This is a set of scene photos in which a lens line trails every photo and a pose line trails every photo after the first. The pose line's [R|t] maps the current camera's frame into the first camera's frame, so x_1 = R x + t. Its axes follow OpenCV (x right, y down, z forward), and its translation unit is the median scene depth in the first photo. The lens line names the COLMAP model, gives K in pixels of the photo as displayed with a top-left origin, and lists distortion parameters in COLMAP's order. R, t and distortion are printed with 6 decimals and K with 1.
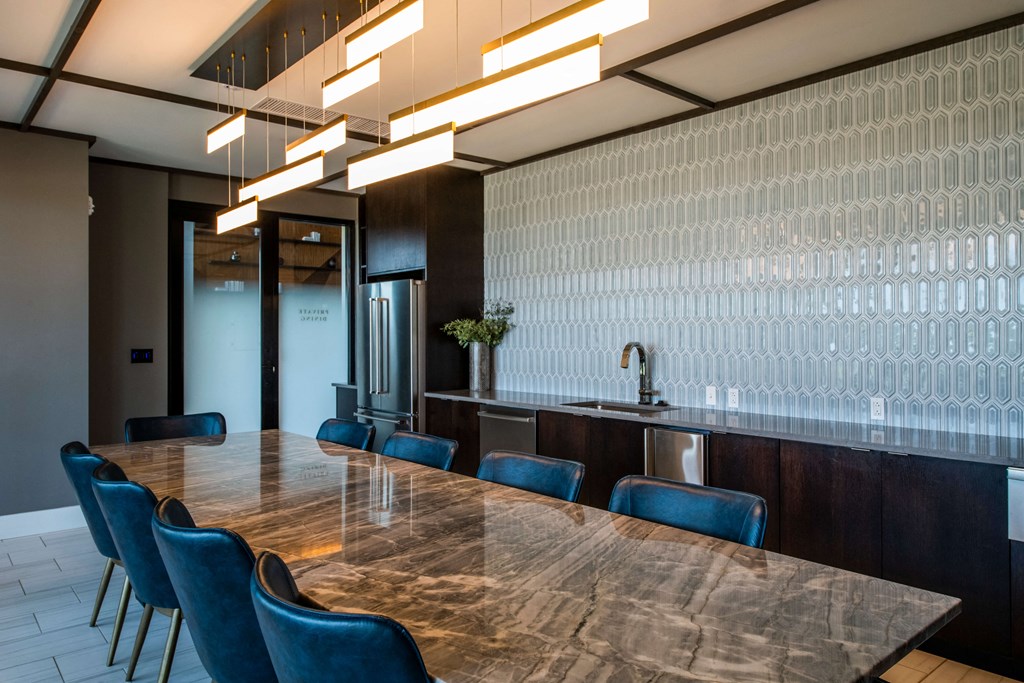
lens RADIAL K [[699.4, 0, 512.0], [0, 699.4, 341.5], [0, 0, 1]] dist [0.003237, 0.002326]
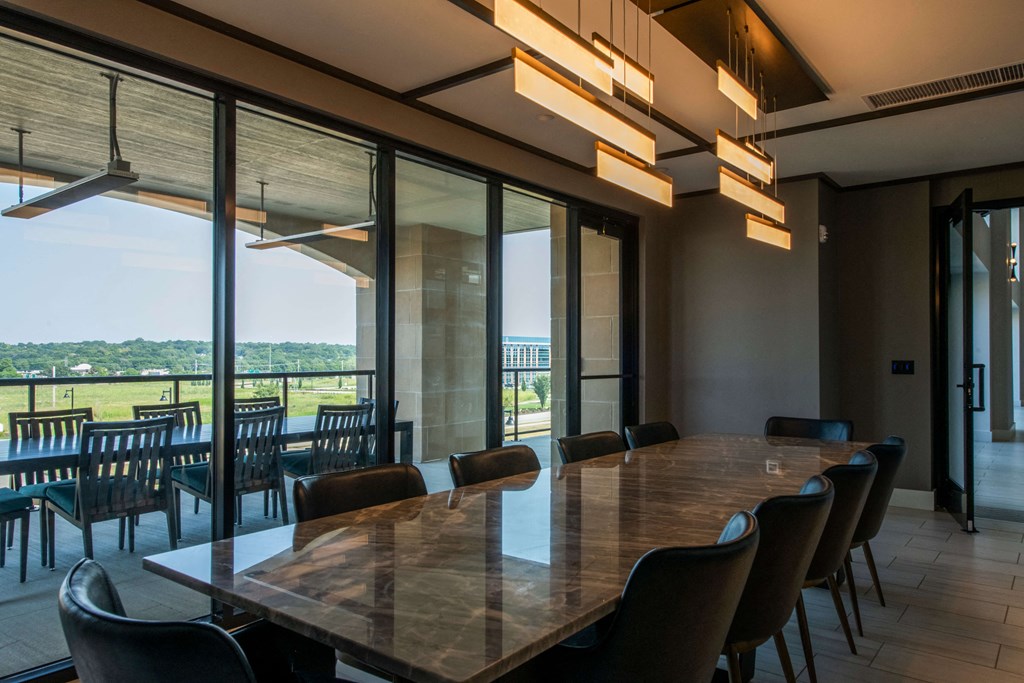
lens RADIAL K [[699.4, 0, 512.0], [0, 699.4, 341.5], [0, 0, 1]] dist [0.003237, 0.002326]
pose [[0.192625, -0.018798, -0.981092, 1.291255], [-0.011813, 0.999700, -0.021474, 0.041598], [0.981201, 0.015726, 0.192345, 0.878779]]
